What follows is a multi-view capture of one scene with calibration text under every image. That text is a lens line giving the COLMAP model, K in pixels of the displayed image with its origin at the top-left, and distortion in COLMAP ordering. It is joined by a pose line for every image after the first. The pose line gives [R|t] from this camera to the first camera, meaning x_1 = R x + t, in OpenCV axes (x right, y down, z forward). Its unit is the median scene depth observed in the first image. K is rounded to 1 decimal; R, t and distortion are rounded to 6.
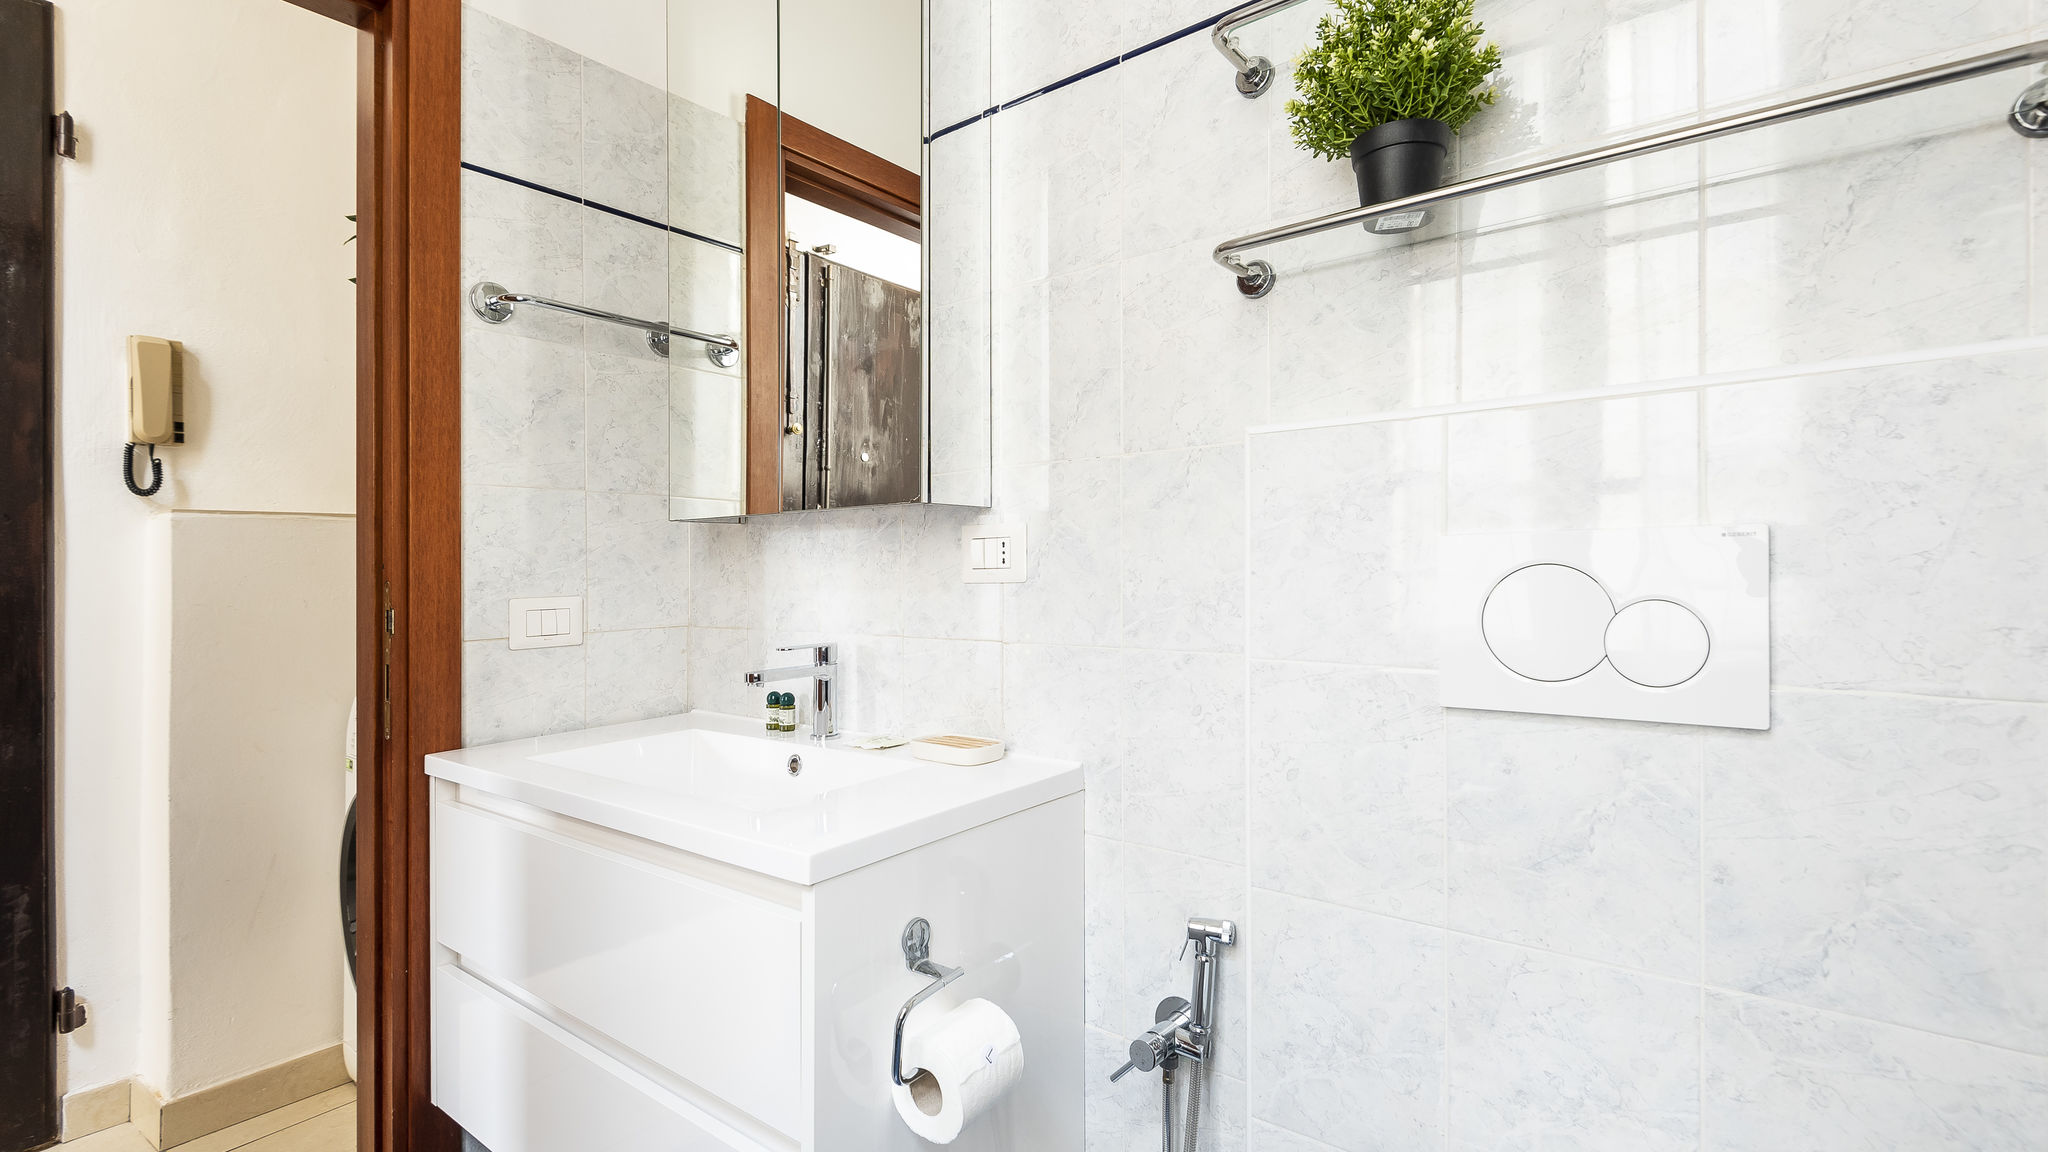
lens RADIAL K [[898.4, 0, 1081.9], [0, 898.4, 571.1], [0, 0, 1]] dist [0.016965, -0.020429]
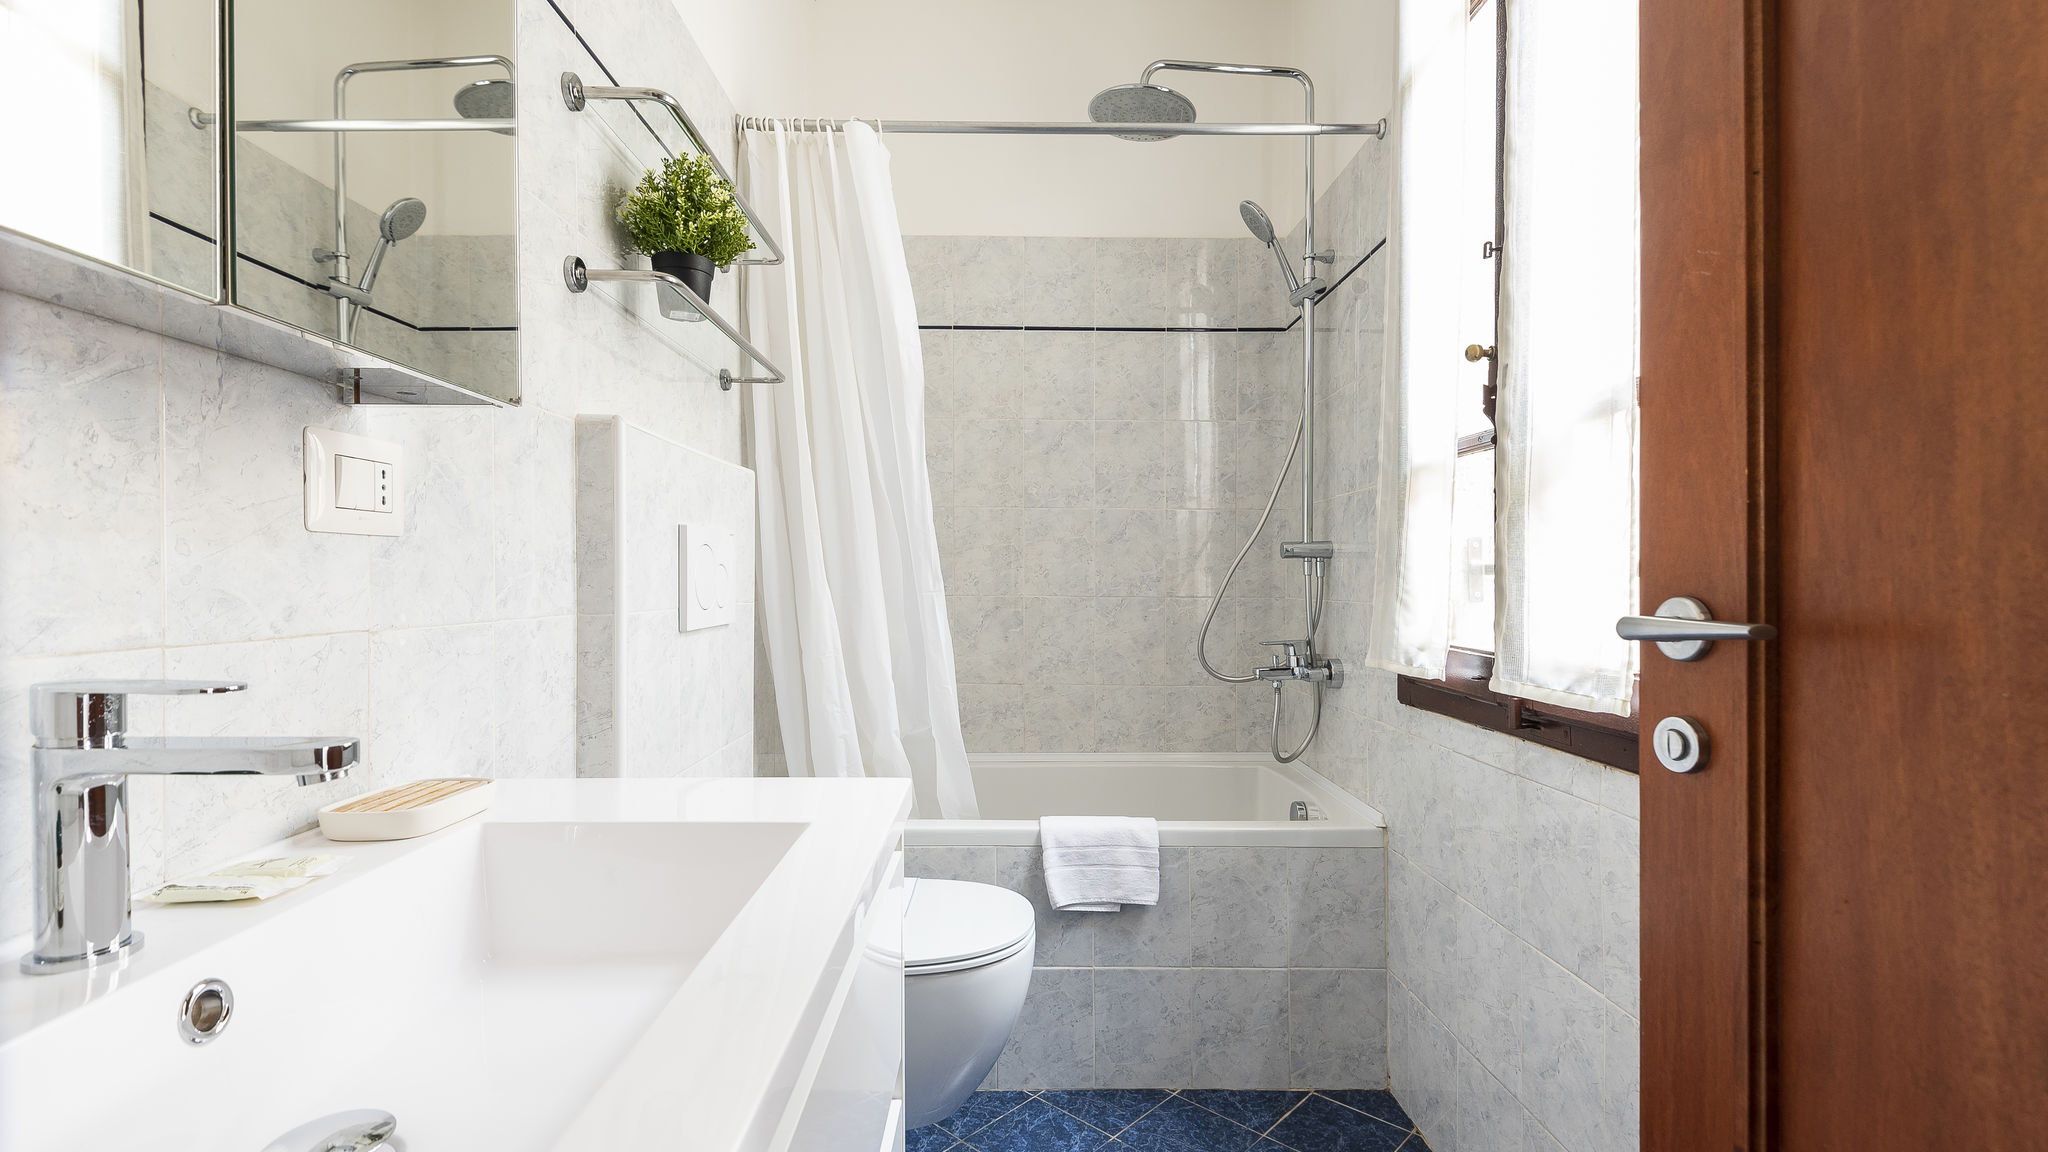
lens RADIAL K [[935.7, 0, 1029.2], [0, 935.7, 589.4], [0, 0, 1]] dist [0.046120, -0.045159]
pose [[-0.609091, 0.002398, 0.793097, -0.968042], [0.007154, 0.999971, 0.002471, 0.057297], [-0.793068, 0.007179, -0.609091, 1.144782]]
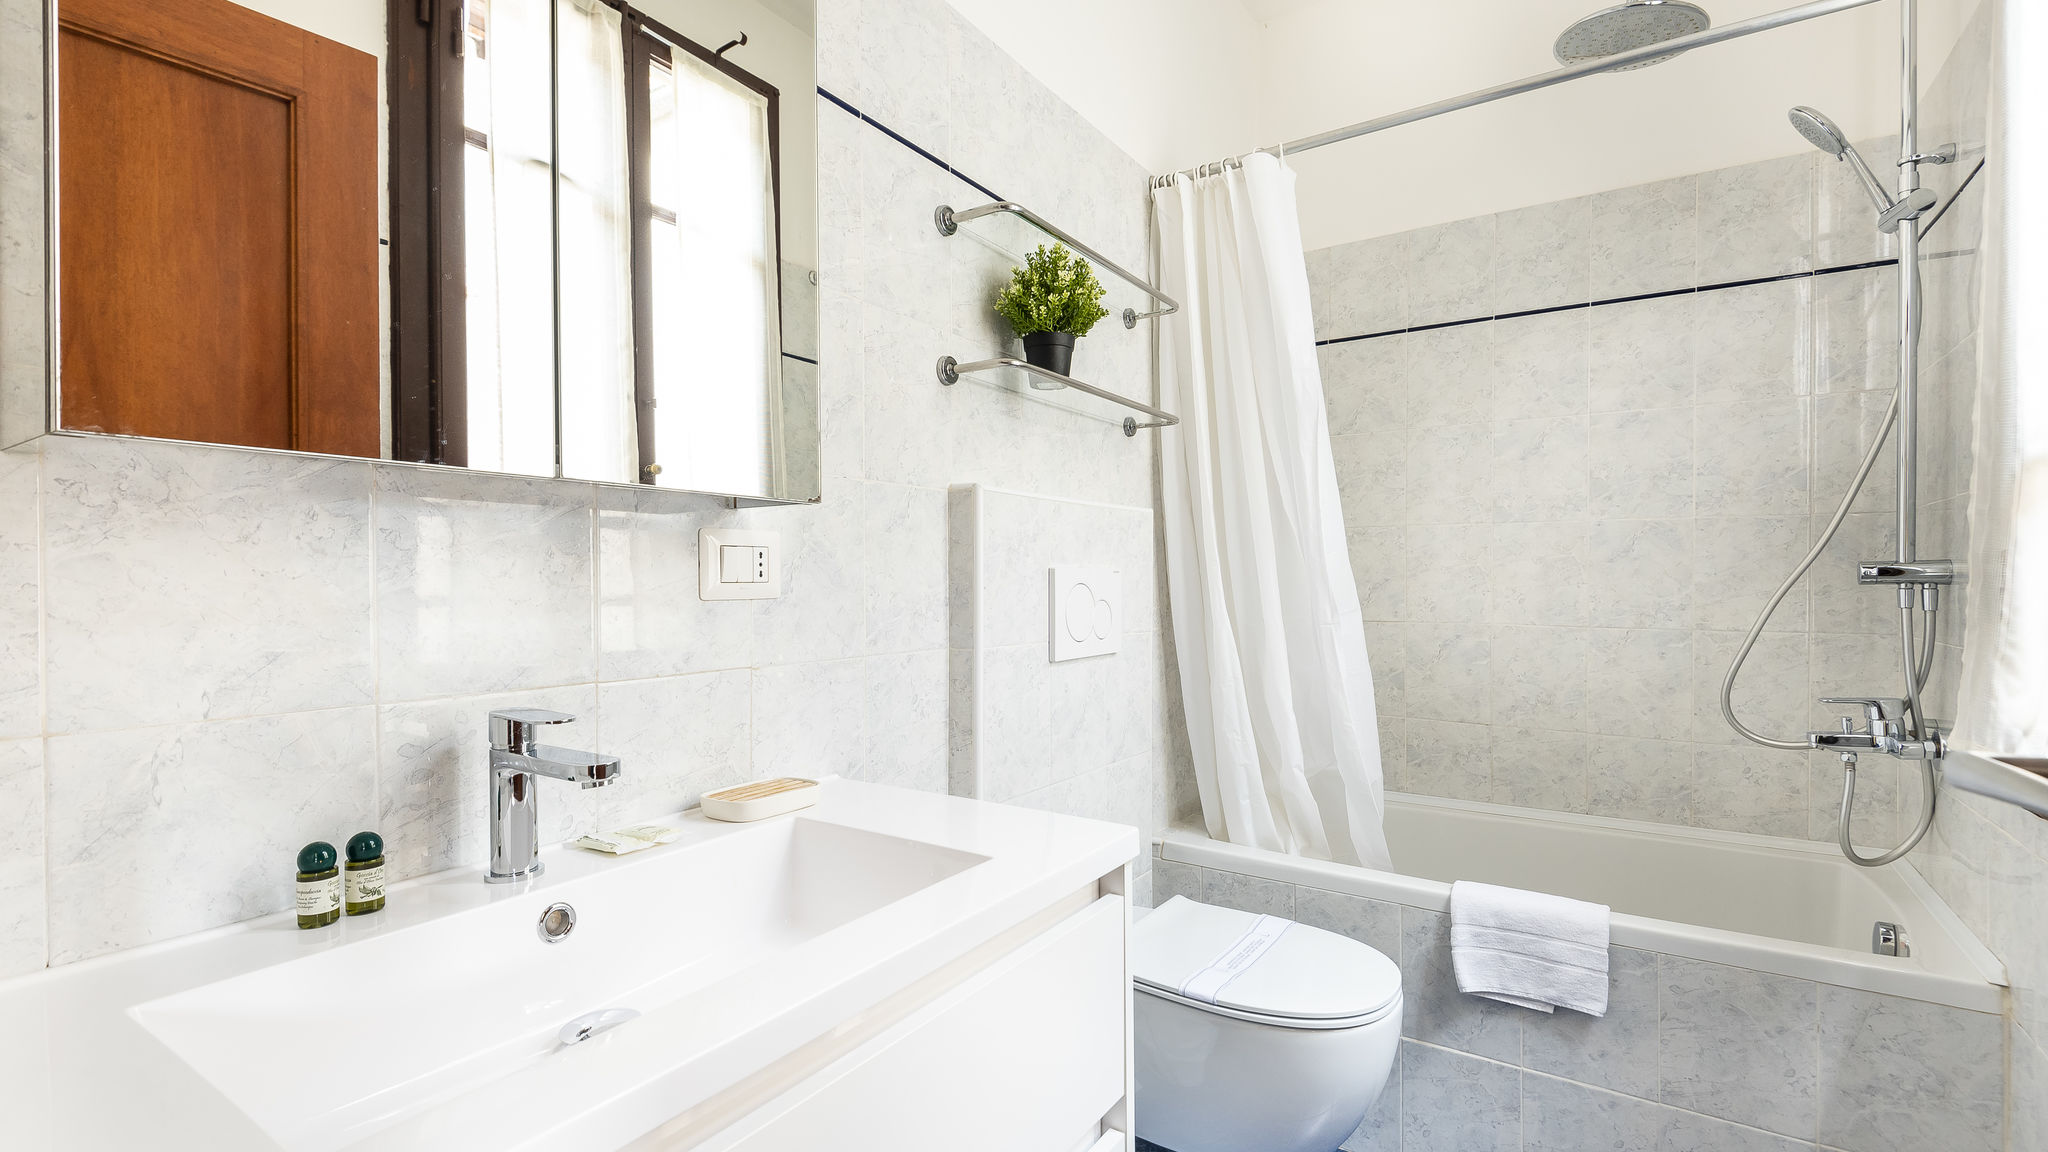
lens RADIAL K [[934.9, 0, 1016.1], [0, 934.9, 596.6], [0, 0, 1]] dist [0.020319, -0.011583]
pose [[-0.046422, -0.003634, 0.998915, -1.102573], [0.003851, 0.999985, 0.003817, 0.008747], [-0.998915, 0.004024, -0.046407, 0.870055]]
